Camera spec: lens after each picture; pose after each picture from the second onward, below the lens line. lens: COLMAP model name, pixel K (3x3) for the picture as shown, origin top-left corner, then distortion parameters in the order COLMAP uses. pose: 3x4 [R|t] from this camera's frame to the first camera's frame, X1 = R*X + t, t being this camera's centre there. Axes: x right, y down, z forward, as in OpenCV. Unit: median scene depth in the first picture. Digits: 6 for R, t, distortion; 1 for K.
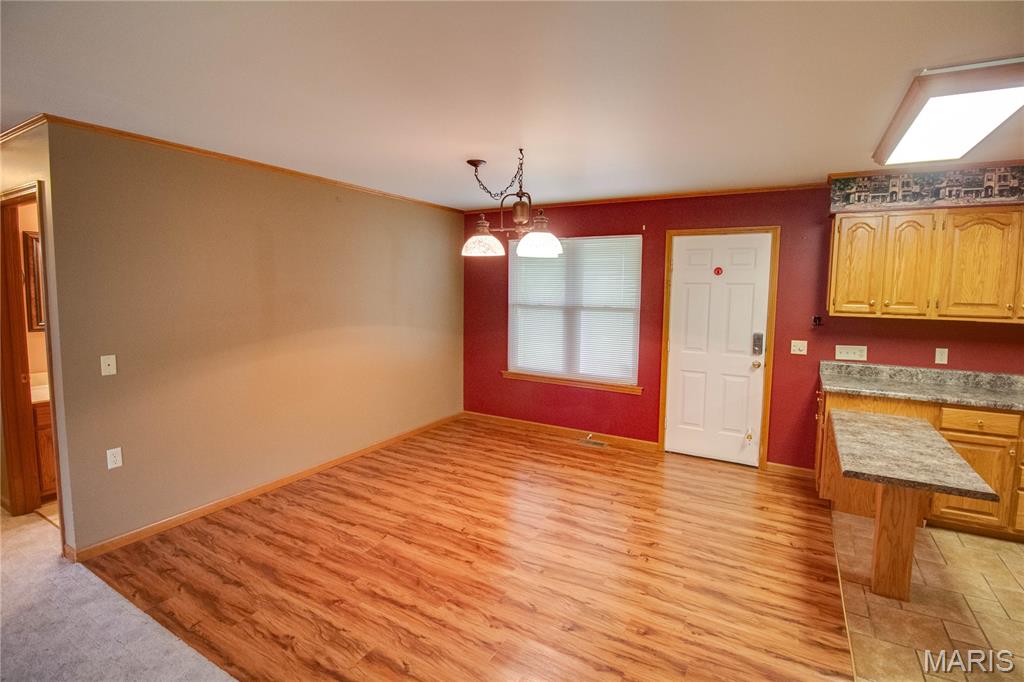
lens RADIAL K [[489.5, 0, 531.0], [0, 489.5, 322.1], [0, 0, 1]] dist [-0.004200, -0.010276]
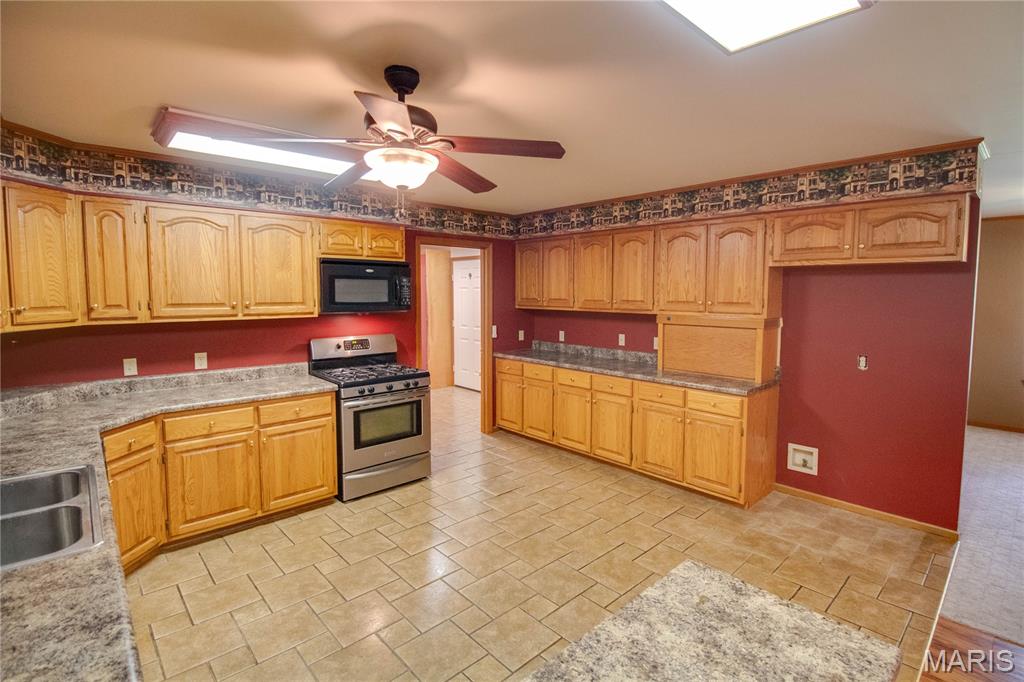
lens RADIAL K [[489.5, 0, 521.3], [0, 489.5, 329.5], [0, 0, 1]] dist [-0.004200, -0.010276]
pose [[-0.950197, -0.036729, 0.309477, 0.580817], [0.013756, 0.987120, 0.159386, -0.069583], [-0.311345, 0.155705, -0.937454, 1.021145]]
